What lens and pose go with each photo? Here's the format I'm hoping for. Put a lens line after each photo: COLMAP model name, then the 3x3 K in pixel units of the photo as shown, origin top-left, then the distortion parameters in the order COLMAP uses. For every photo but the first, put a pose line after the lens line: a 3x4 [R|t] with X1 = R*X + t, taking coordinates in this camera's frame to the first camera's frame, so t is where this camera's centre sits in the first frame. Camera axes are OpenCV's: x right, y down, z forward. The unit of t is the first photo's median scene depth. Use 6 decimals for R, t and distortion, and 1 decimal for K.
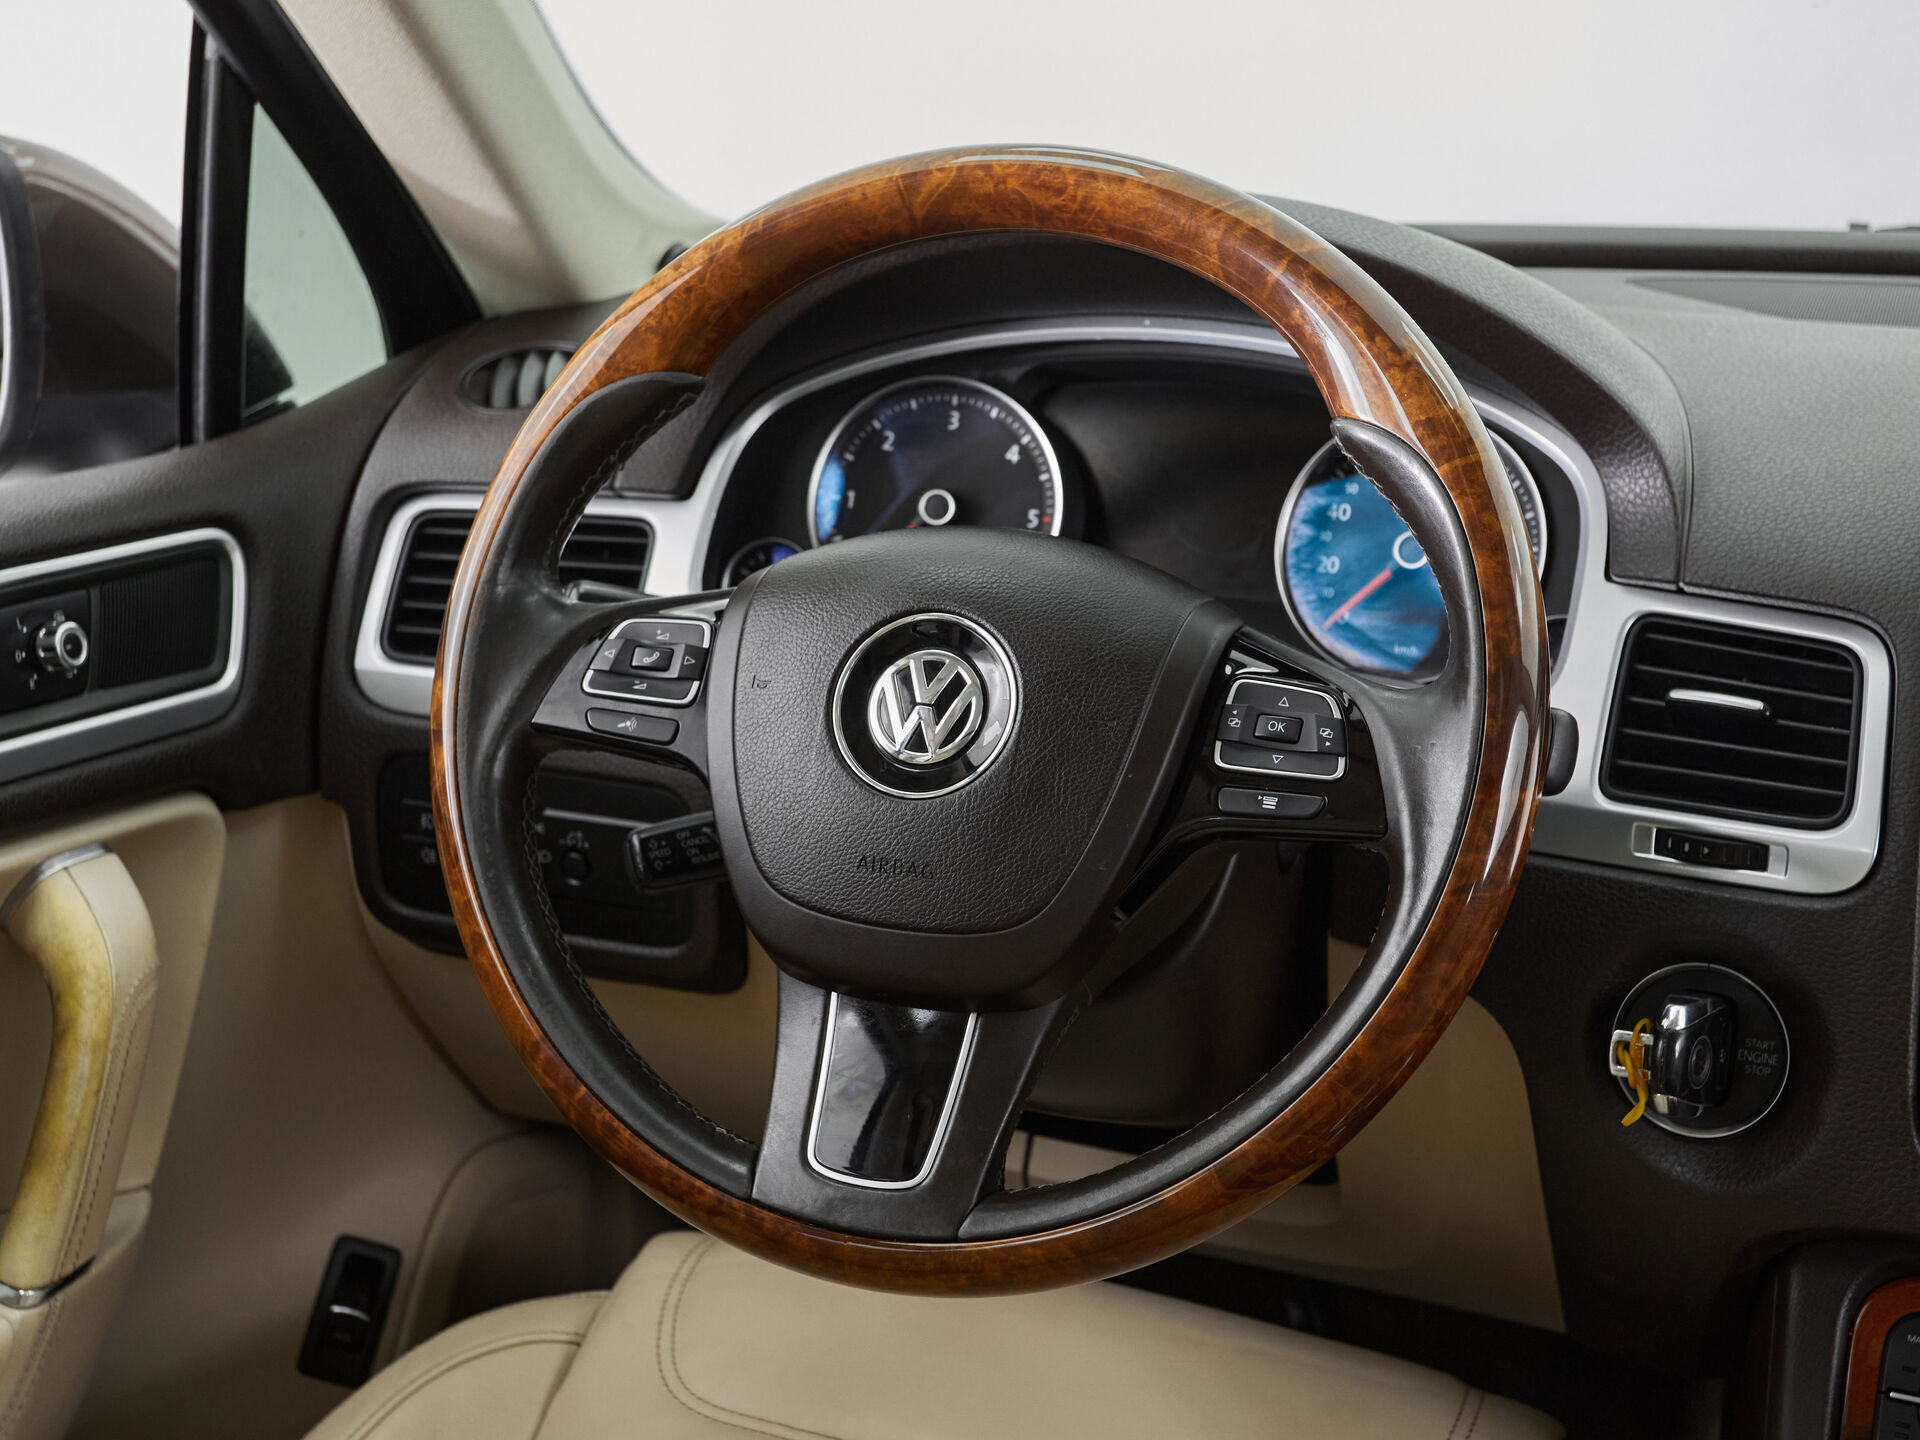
lens RADIAL K [[2658.1, 0, 959.1], [0, 2658.1, 721.7], [0, 0, 1]] dist [-0.000029, 0.000000]
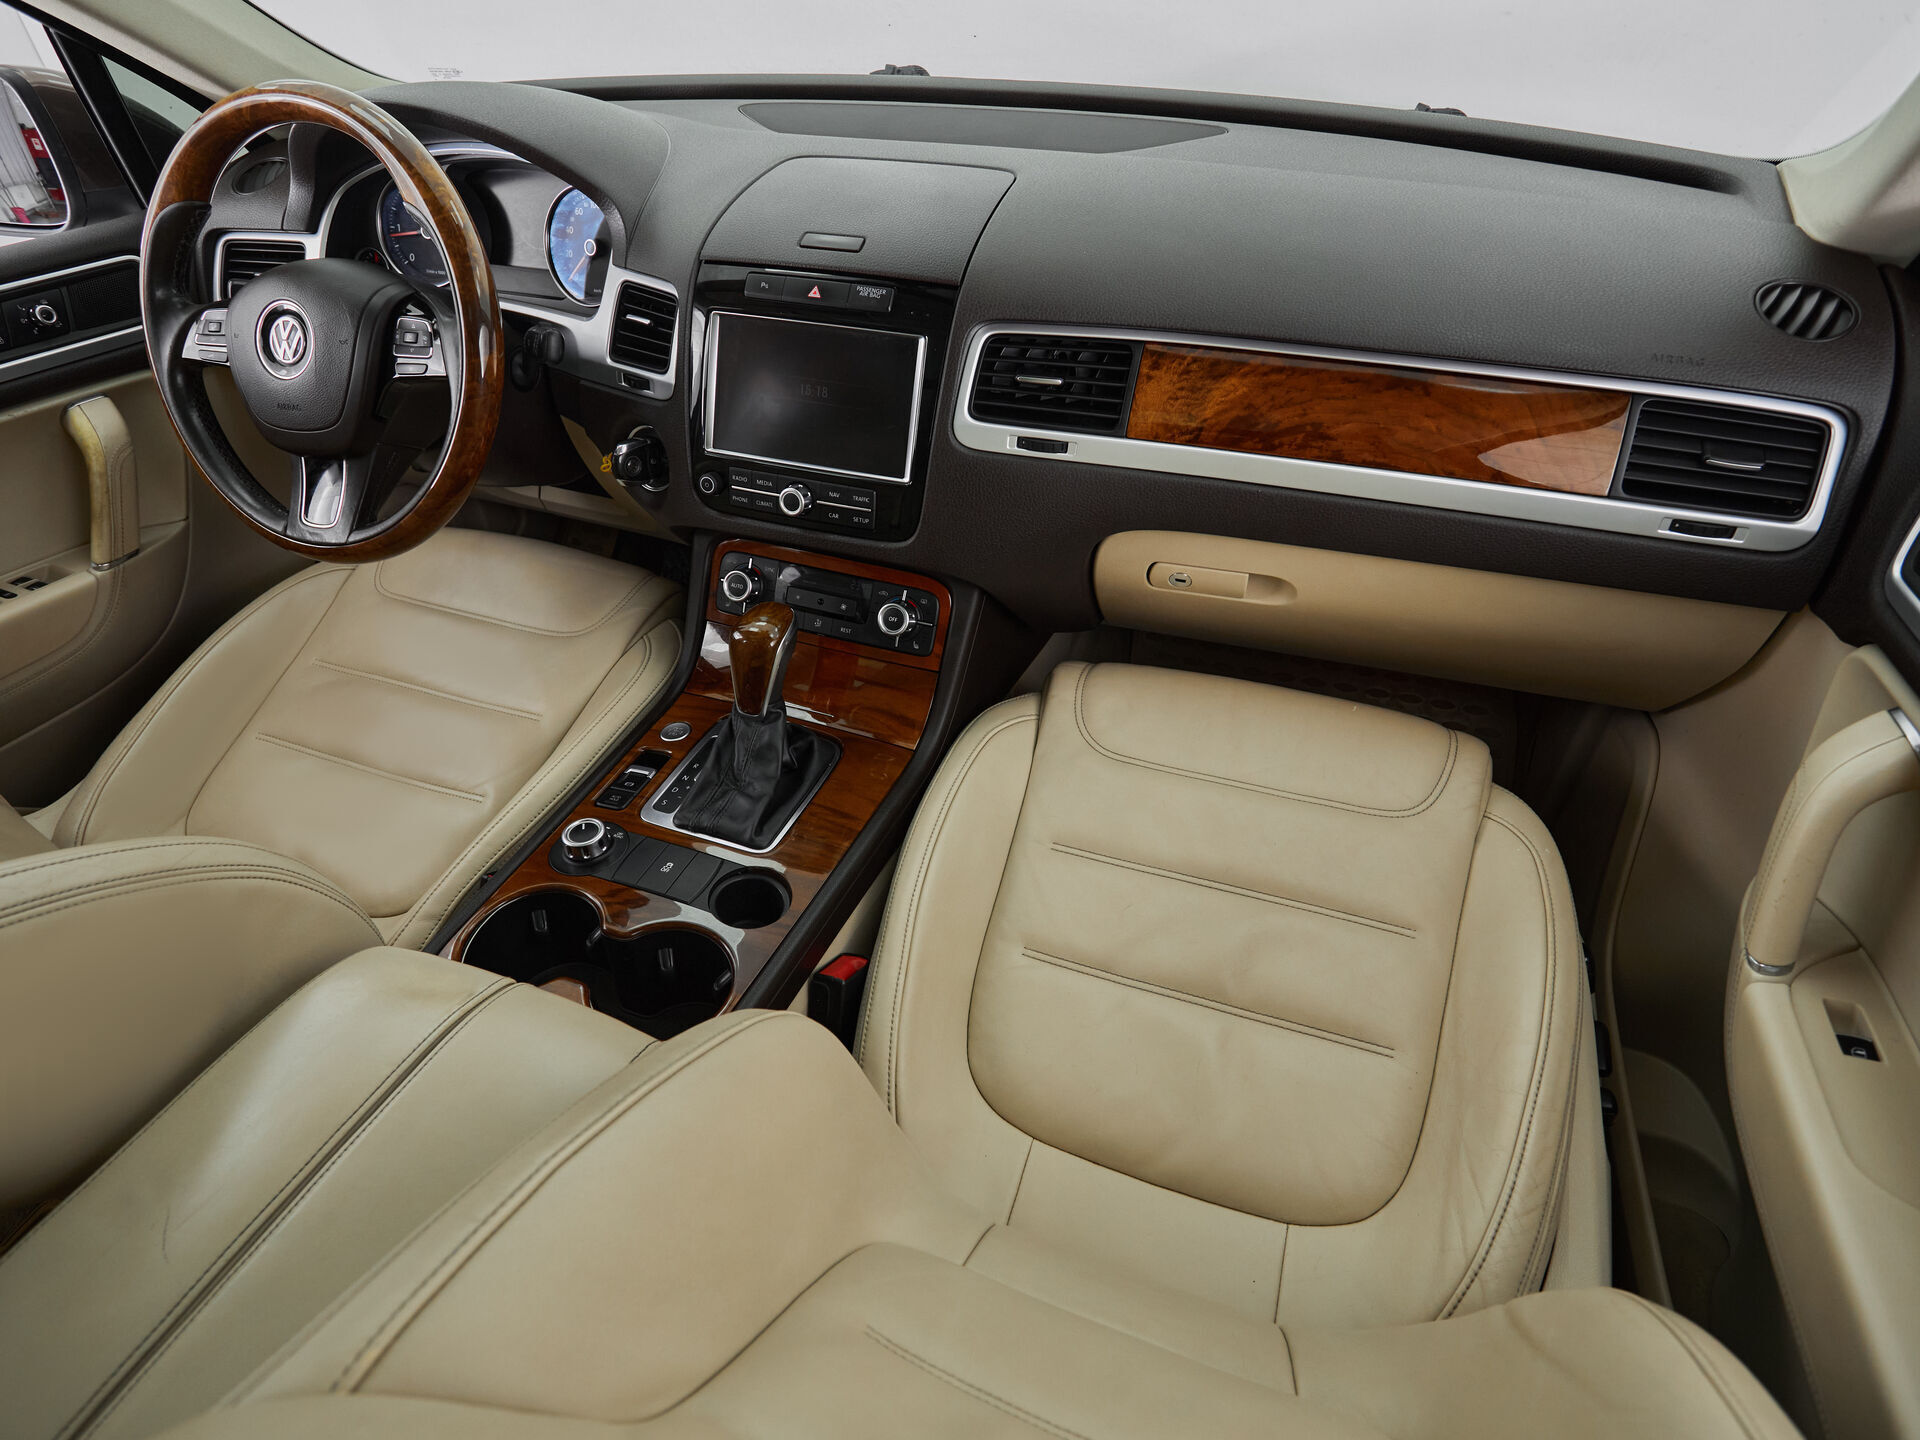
lens RADIAL K [[1001.9, 0, 955.7], [0, 1001.9, 716.5], [0, 0, 1]] dist [-0.002645, -0.001058]
pose [[0.999379, -0.033480, -0.010986, 0.534645], [0.035004, 0.907572, 0.418434, -0.049141], [-0.004039, -0.418559, 0.908181, -0.030410]]
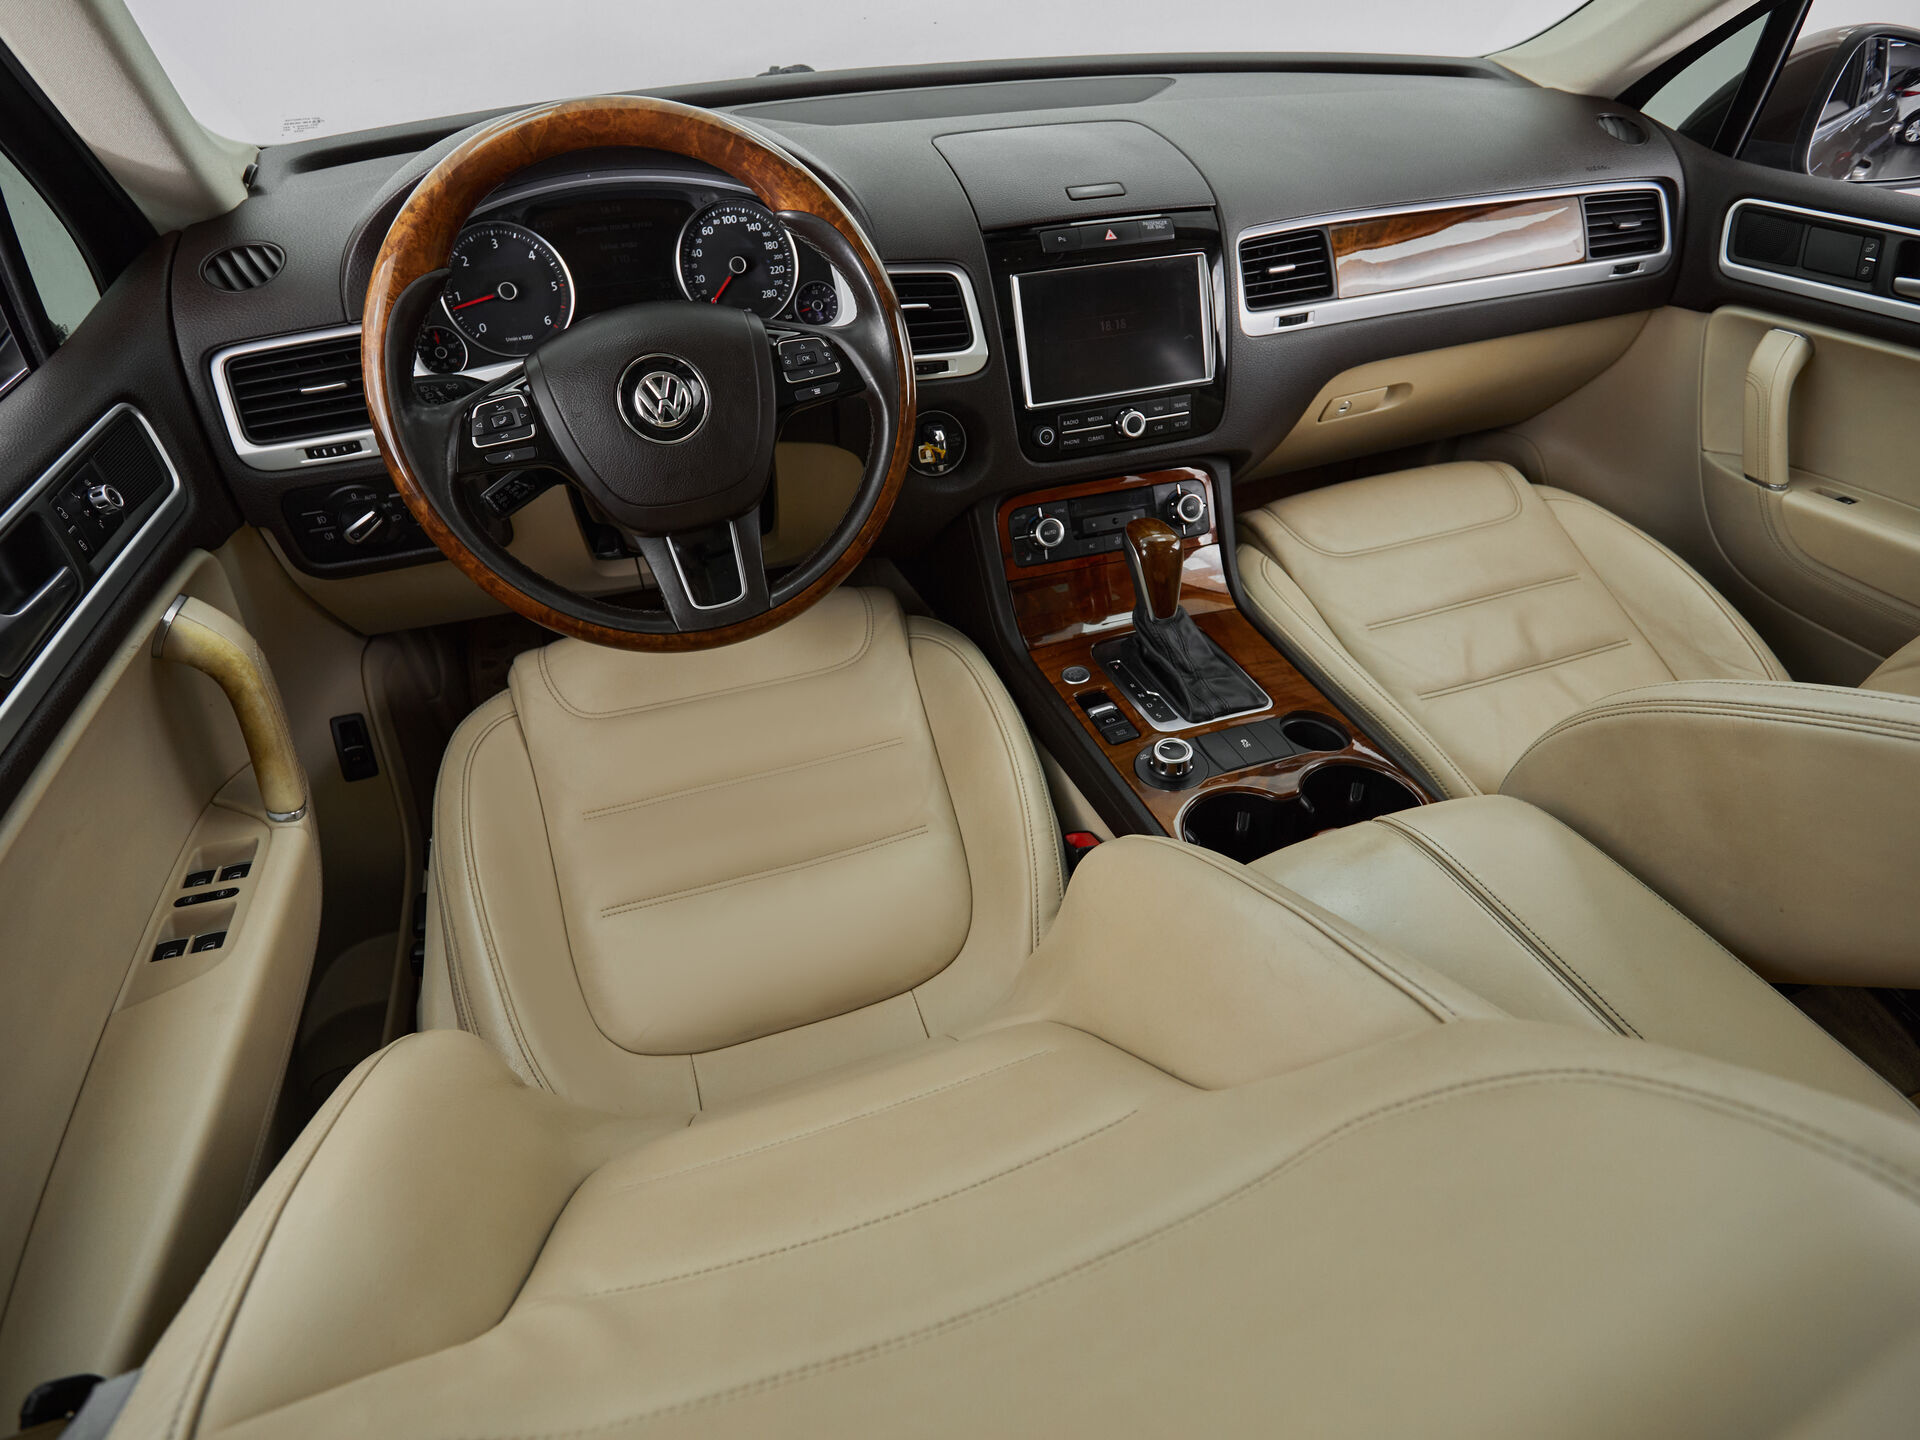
lens RADIAL K [[1001.9, 0, 962.7], [0, 1001.9, 708.9], [0, 0, 1]] dist [-0.002645, -0.001058]
pose [[0.769642, -0.430546, 0.471466, -0.273293], [0.200174, 0.863911, 0.462157, -0.100148], [-0.606285, -0.261320, 0.751086, 0.130974]]
